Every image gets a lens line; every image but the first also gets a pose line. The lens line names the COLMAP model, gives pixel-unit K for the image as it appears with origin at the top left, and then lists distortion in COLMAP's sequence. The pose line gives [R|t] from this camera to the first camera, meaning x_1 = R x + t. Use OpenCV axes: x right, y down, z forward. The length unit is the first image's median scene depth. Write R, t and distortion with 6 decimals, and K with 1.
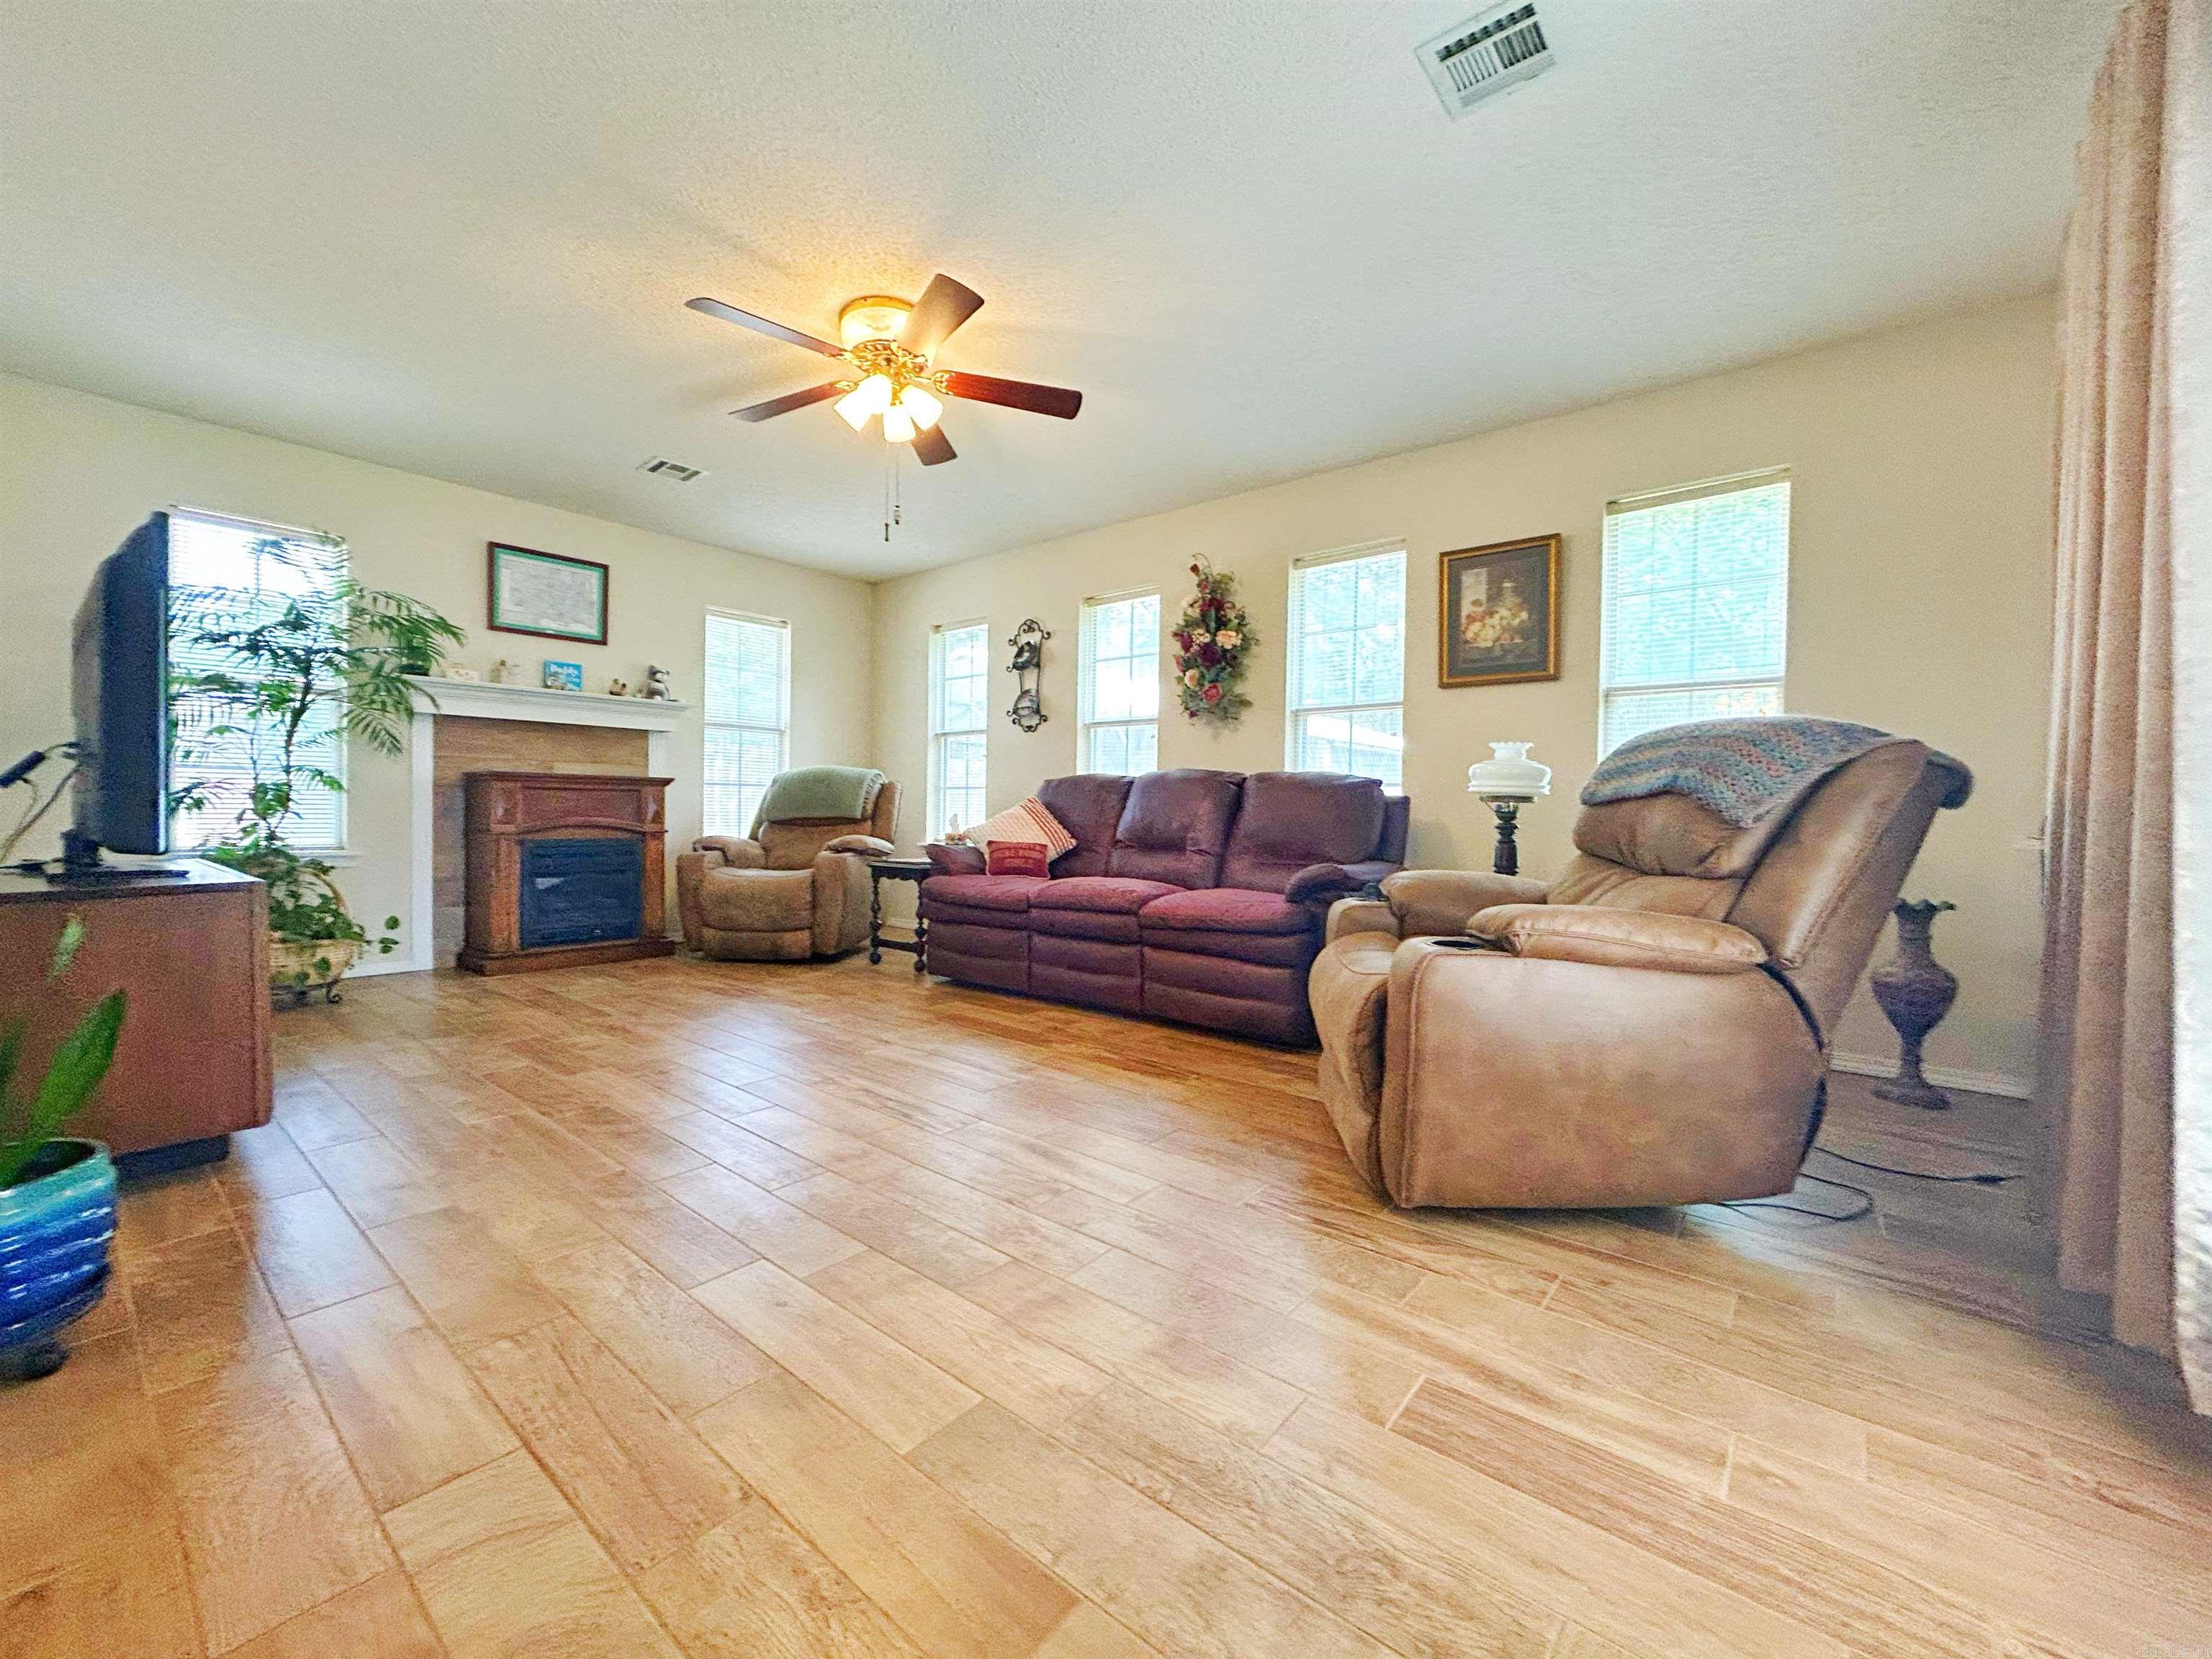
lens RADIAL K [[887.2, 0, 1097.3], [0, 887.2, 830.5], [0, 0, 1]] dist [-0.002851, 0.000948]
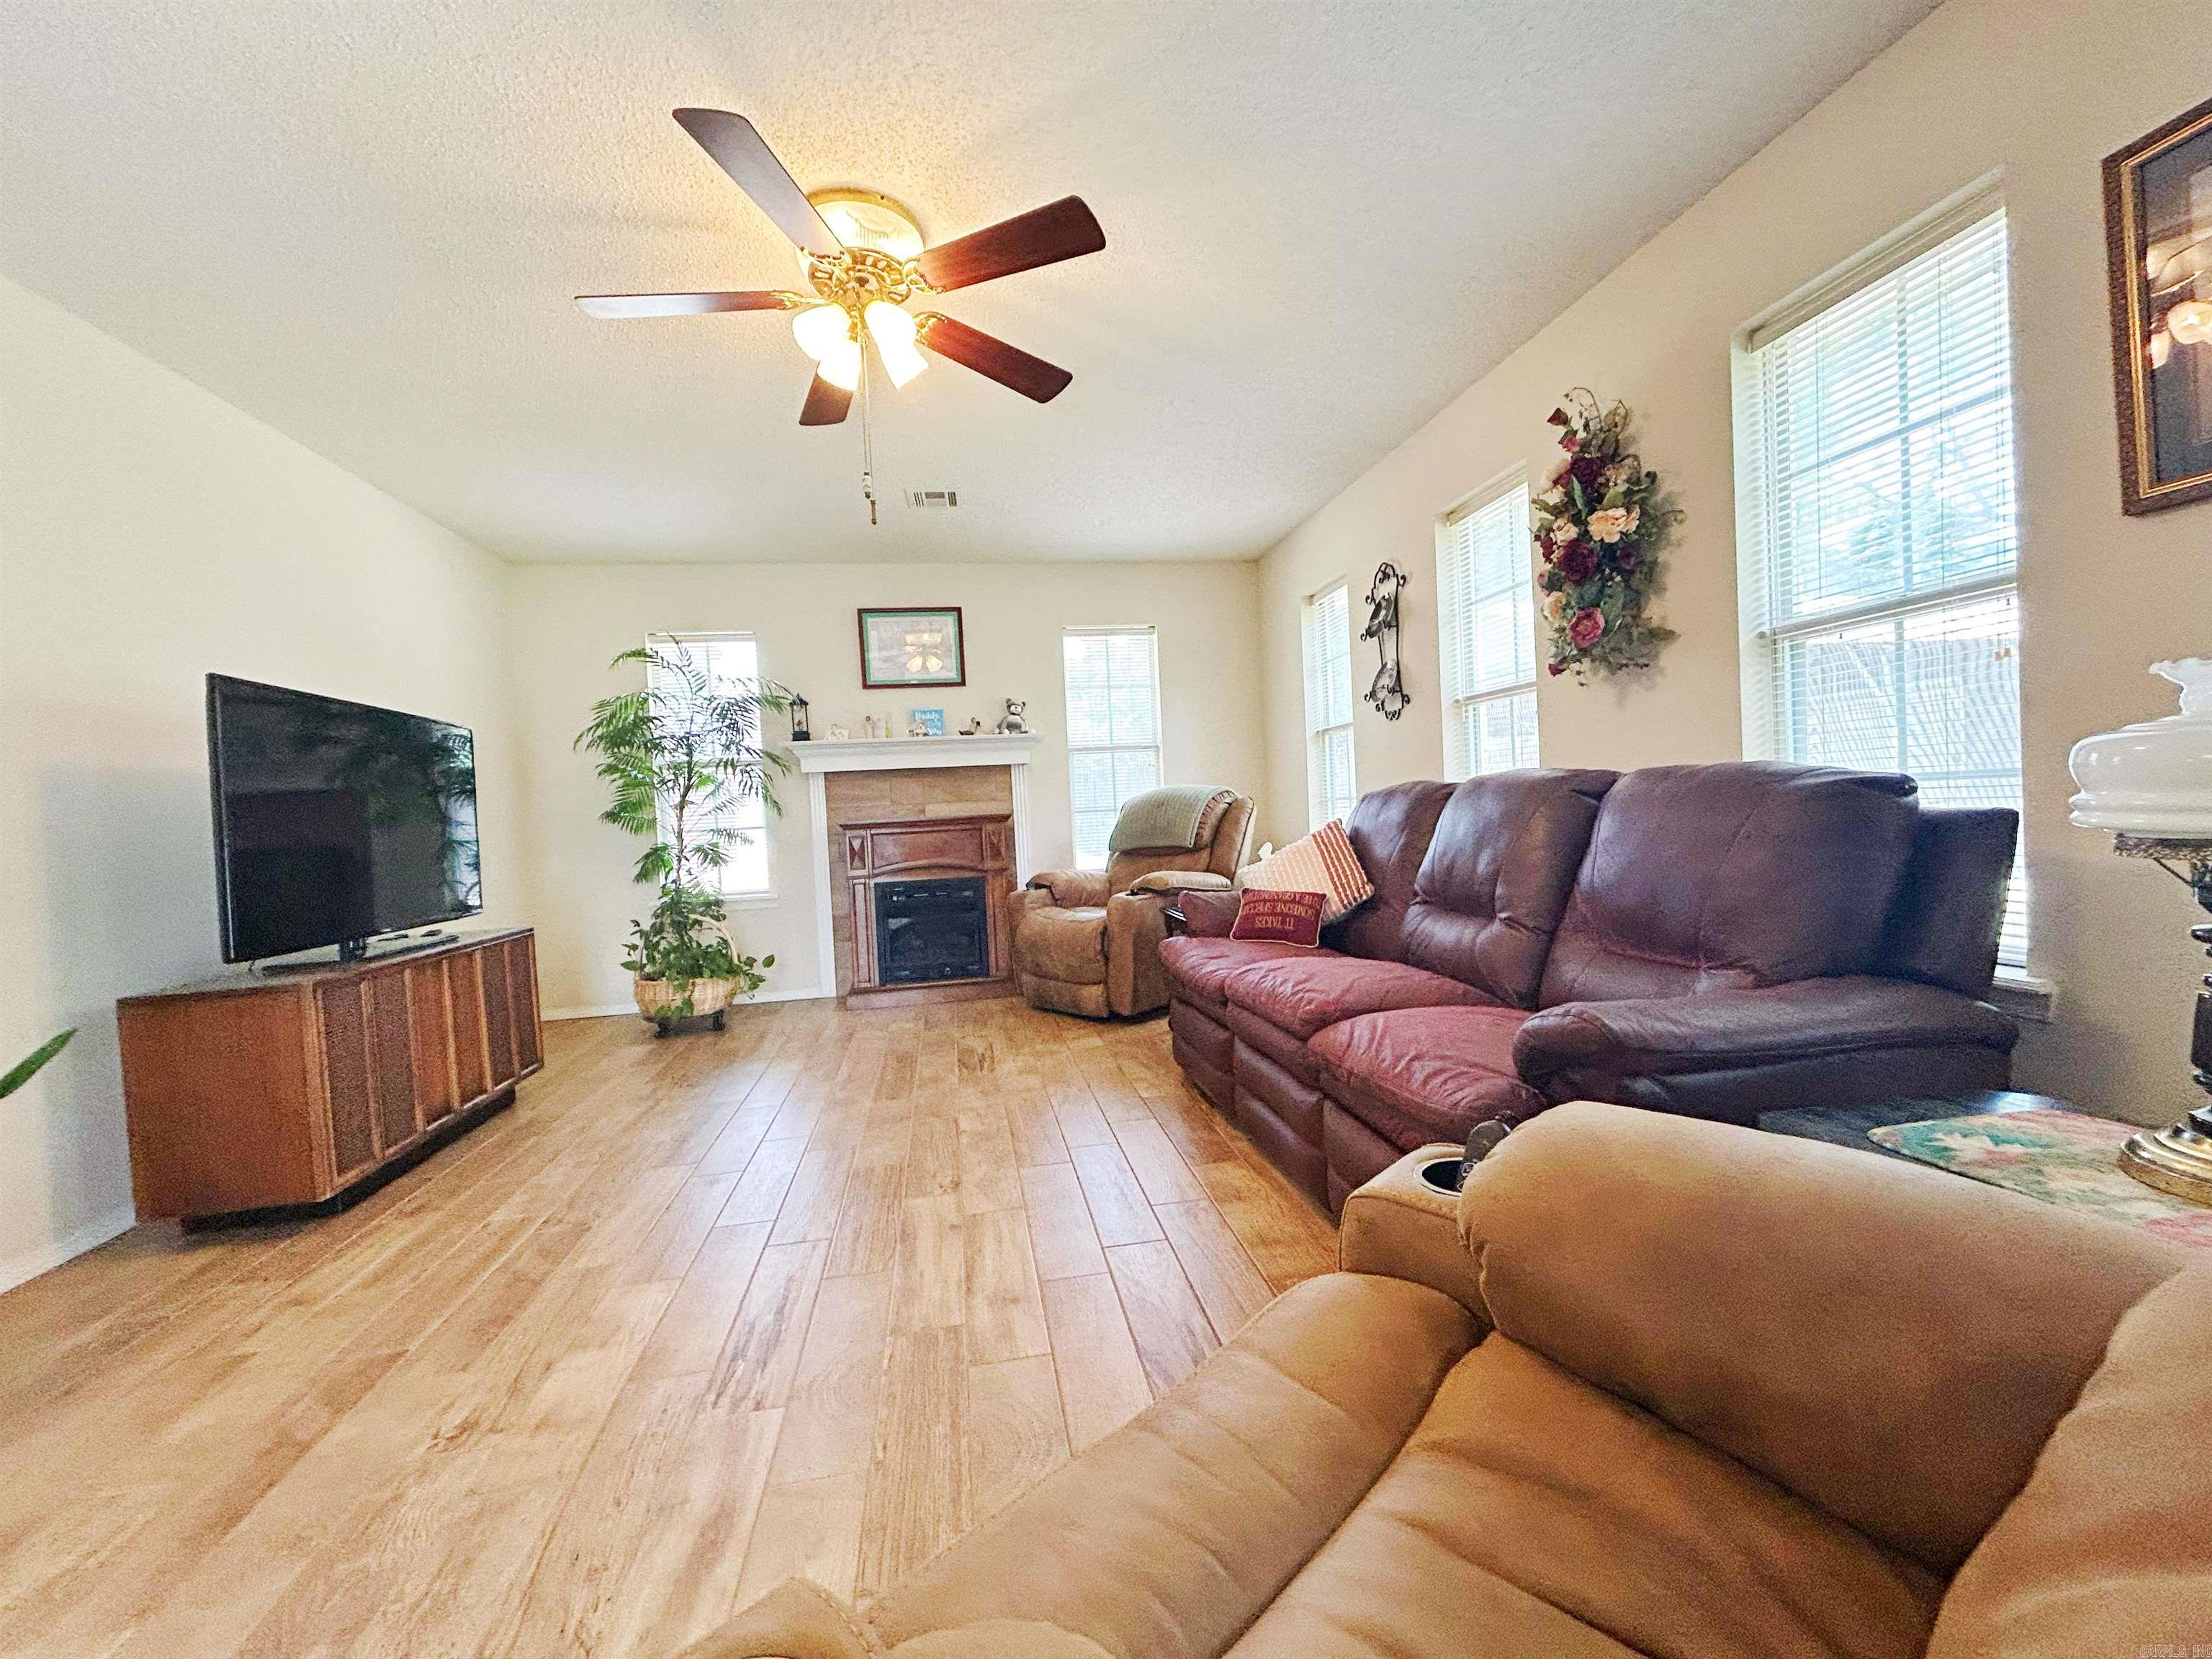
lens RADIAL K [[887.2, 0, 1103.8], [0, 887.2, 828.6], [0, 0, 1]] dist [-0.002851, 0.000948]
pose [[0.760331, -0.036911, -0.648486, 0.245571], [0.047456, 0.998873, -0.001214, -0.039668], [0.647800, -0.029851, 0.761226, 0.353732]]
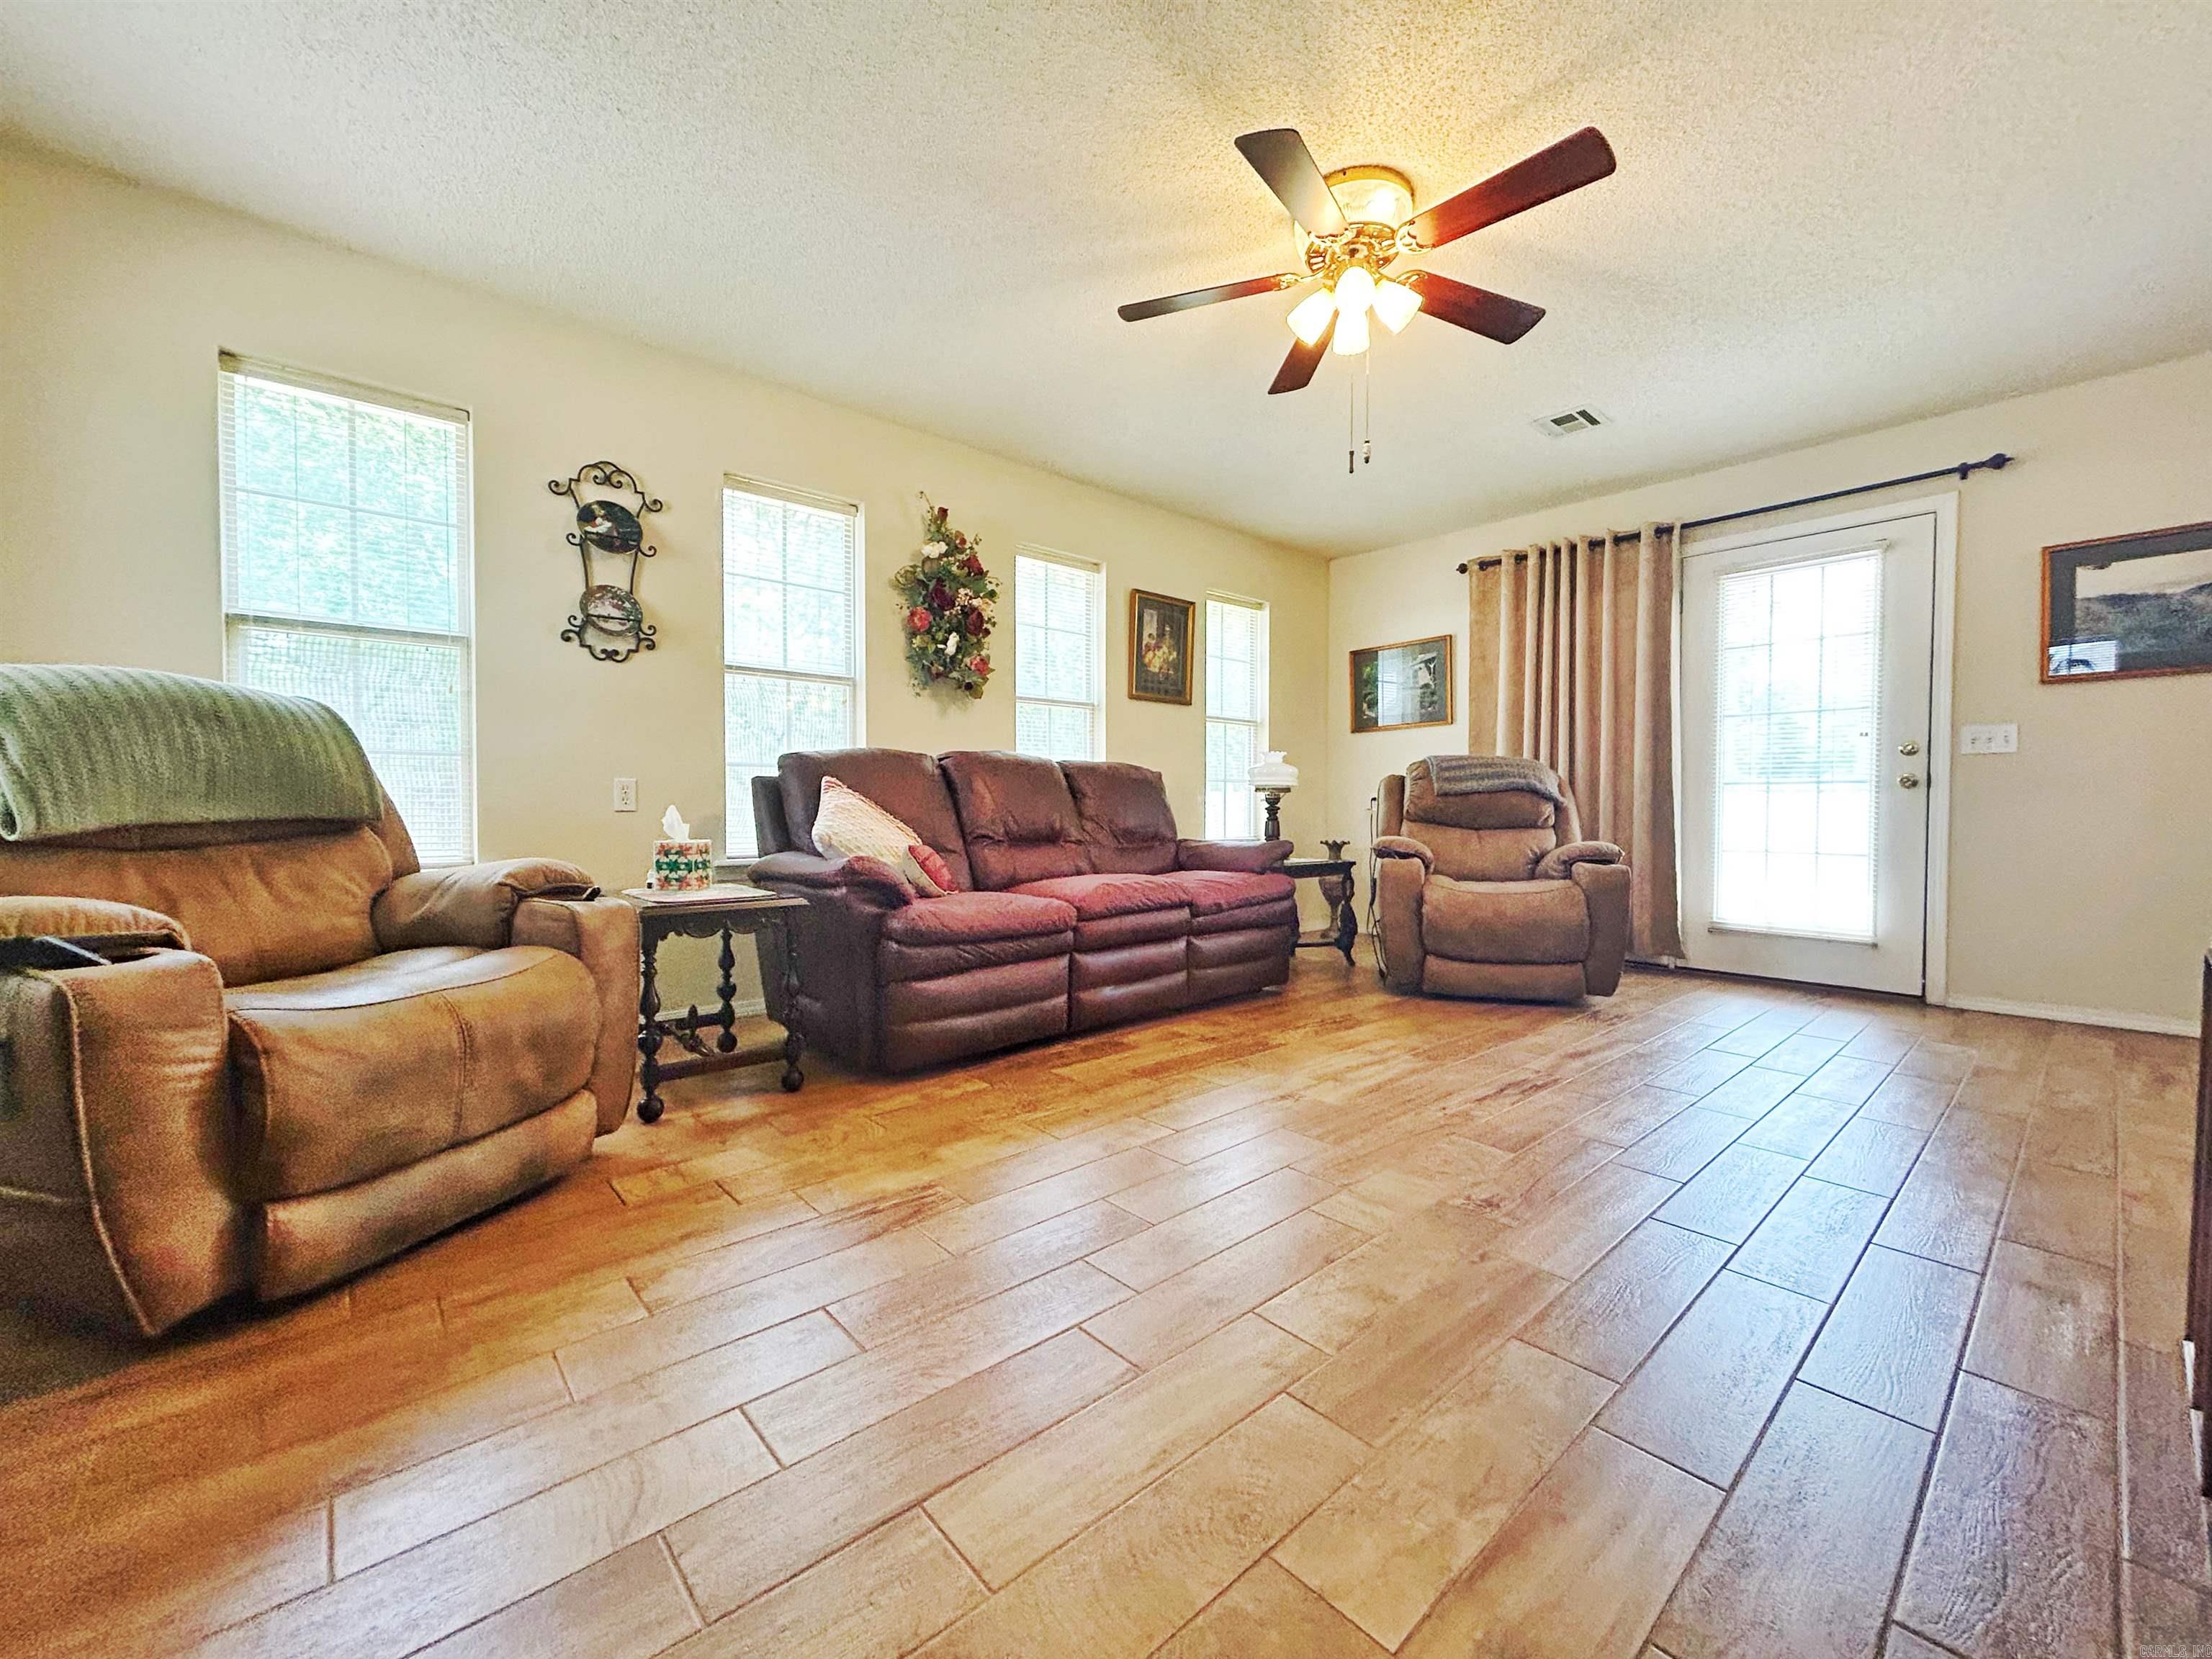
lens RADIAL K [[887.2, 0, 1105.3], [0, 887.2, 829.5], [0, 0, 1]] dist [-0.002851, 0.000948]
pose [[0.153396, -0.039947, 0.987357, -0.703935], [0.021620, 0.999079, 0.037062, -0.020639], [-0.987928, 0.015662, 0.154119, 0.708227]]
